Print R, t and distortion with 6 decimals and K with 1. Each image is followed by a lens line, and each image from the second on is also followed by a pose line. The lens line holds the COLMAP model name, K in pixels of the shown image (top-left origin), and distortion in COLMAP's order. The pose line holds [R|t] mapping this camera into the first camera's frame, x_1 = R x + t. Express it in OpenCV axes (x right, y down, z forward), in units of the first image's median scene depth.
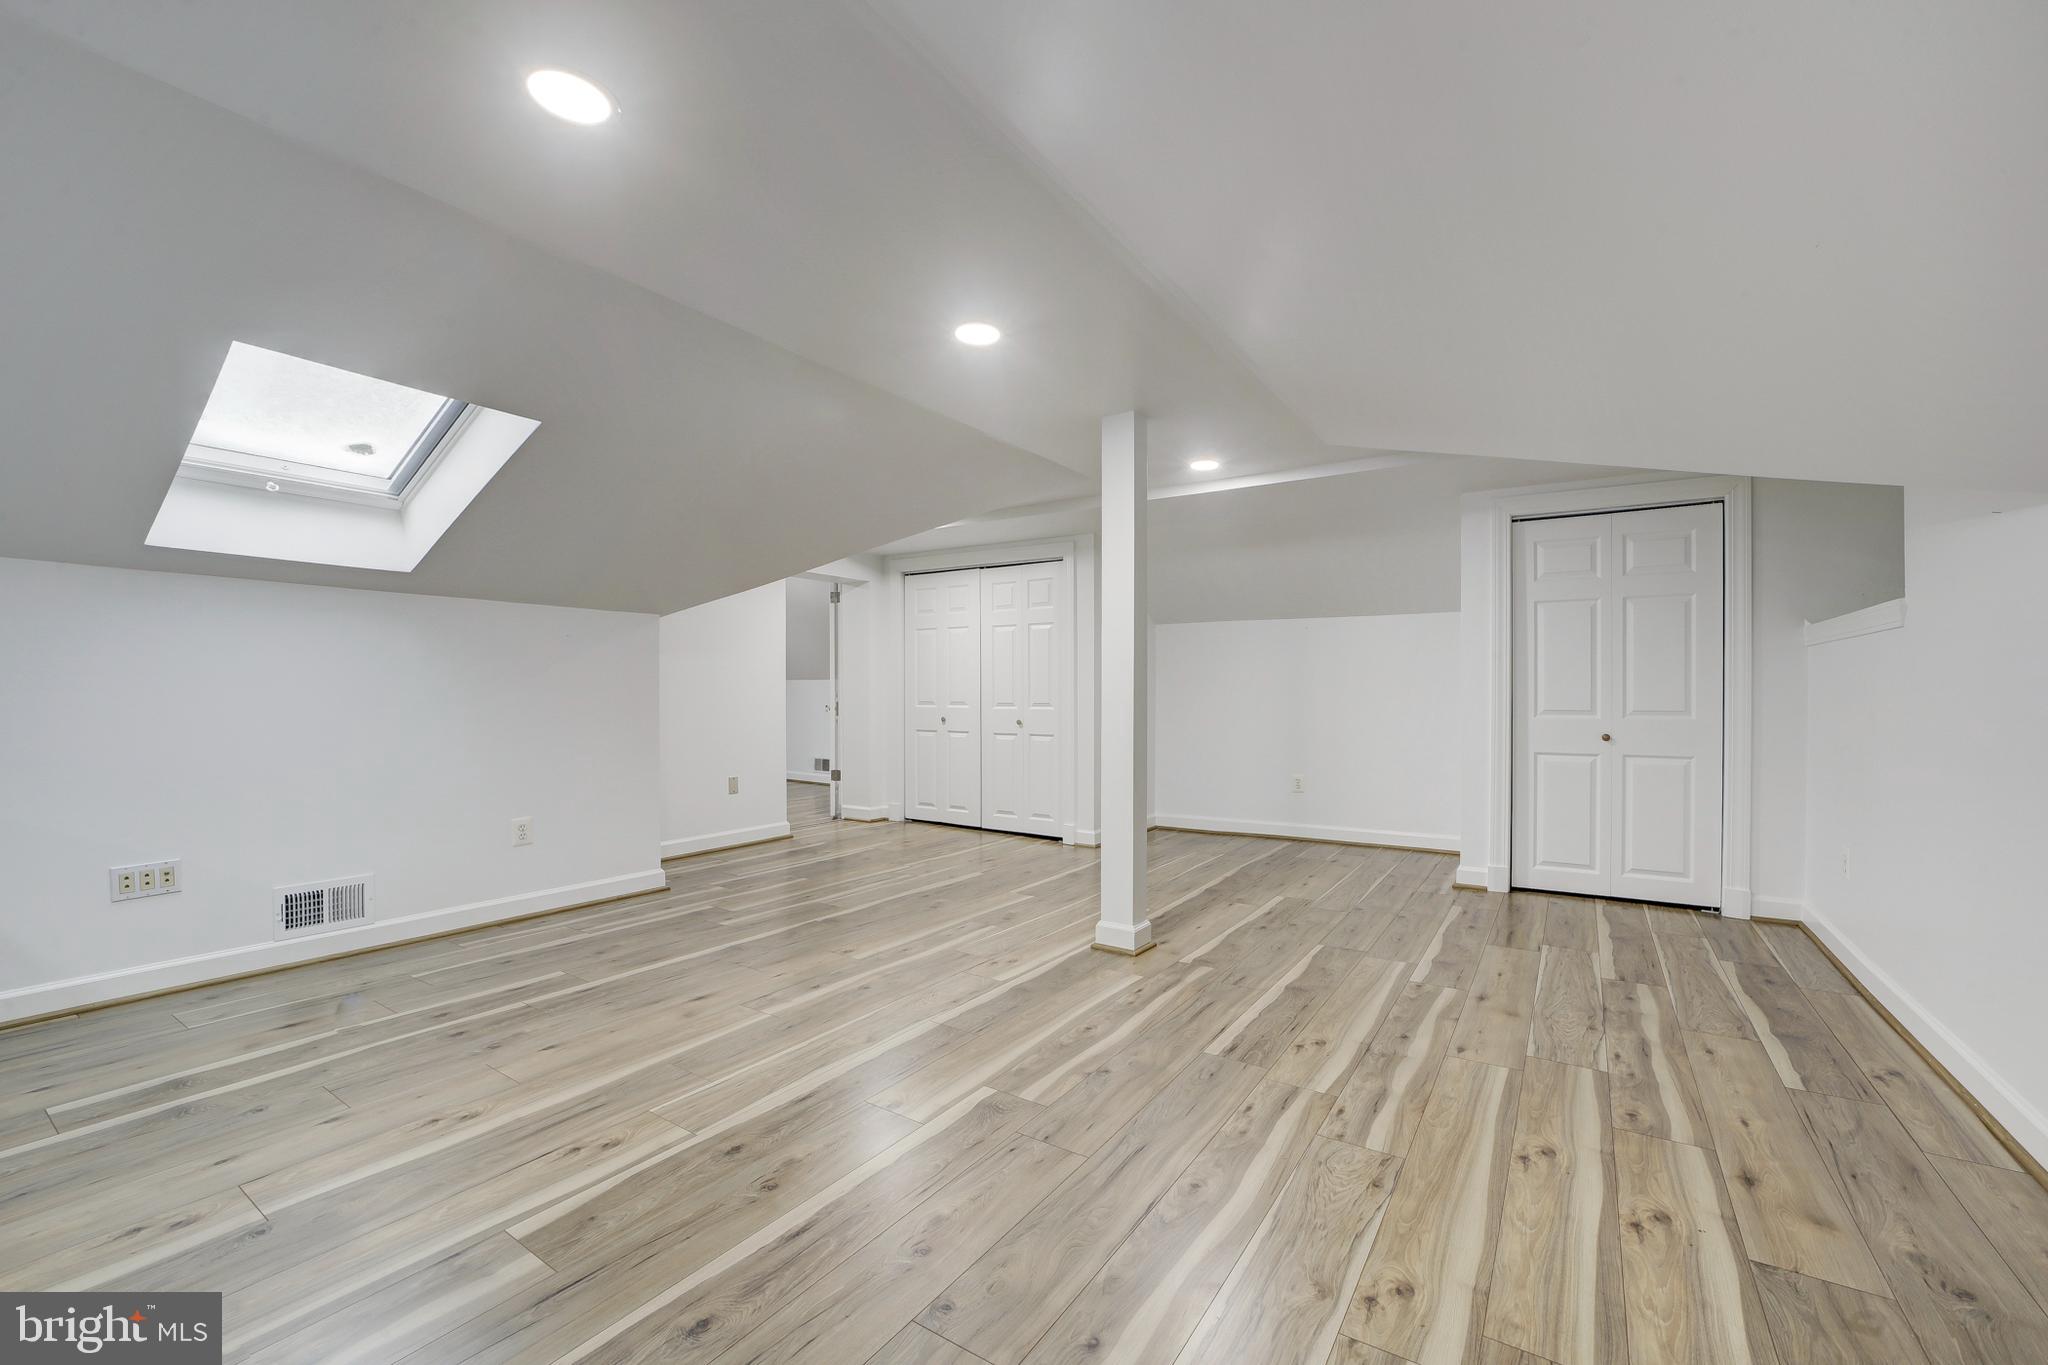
lens RADIAL K [[809.8, 0, 1043.3], [0, 809.8, 687.4], [0, 0, 1]] dist [-0.032061, 0.004594]
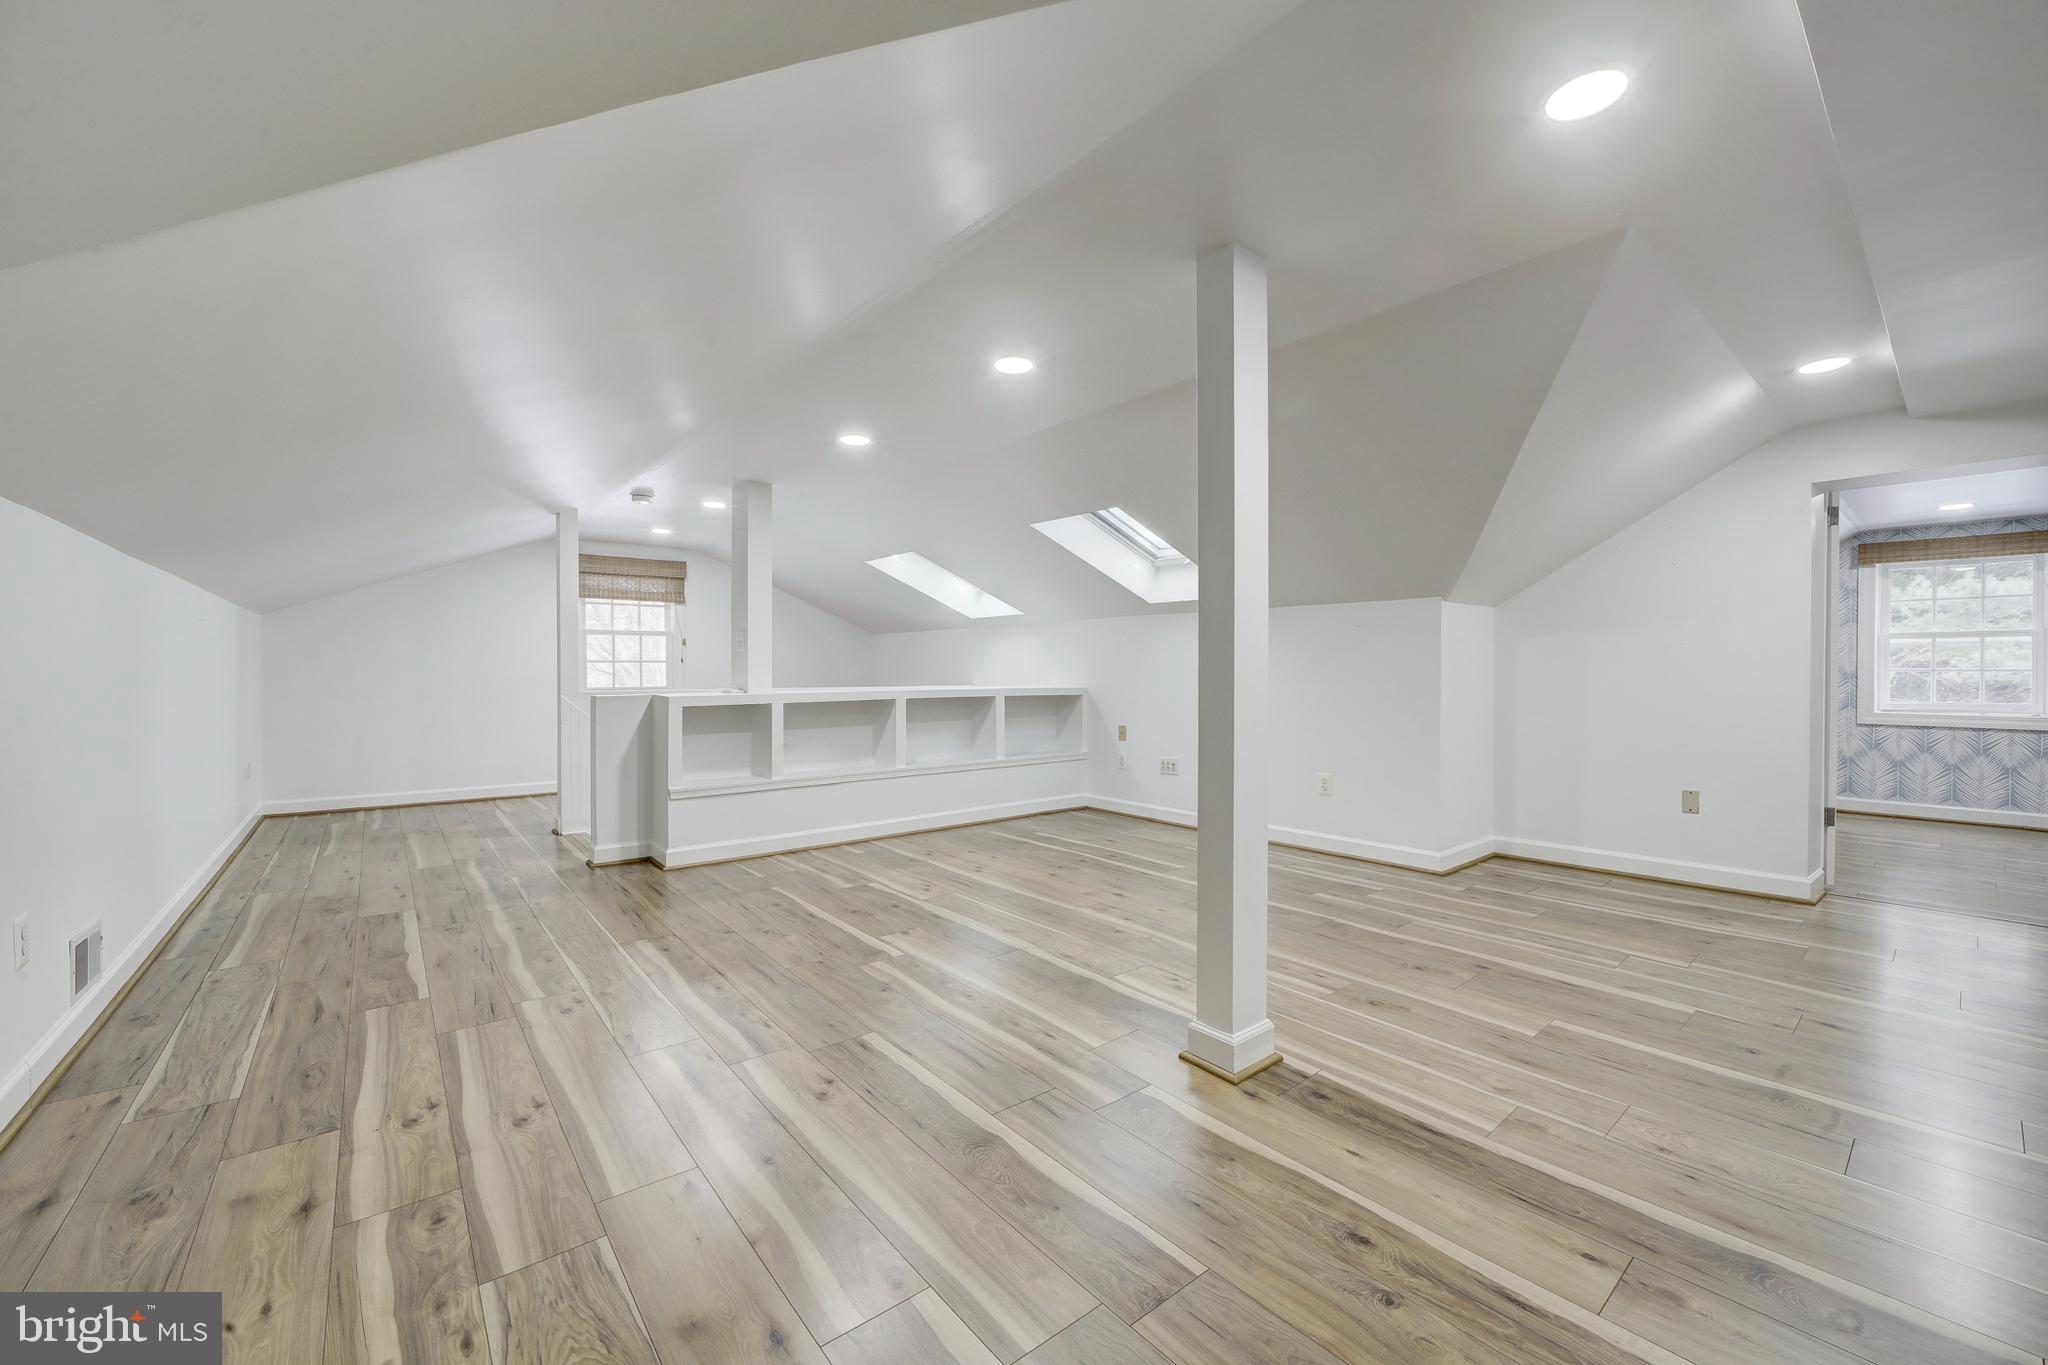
lens RADIAL K [[809.8, 0, 1043.4], [0, 809.8, 682.0], [0, 0, 1]] dist [-0.032061, 0.004594]
pose [[-0.282428, 0.007196, -0.959261, 1.263936], [0.004261, 0.999971, 0.006247, 0.019235], [0.959279, -0.002323, -0.282451, 1.721509]]
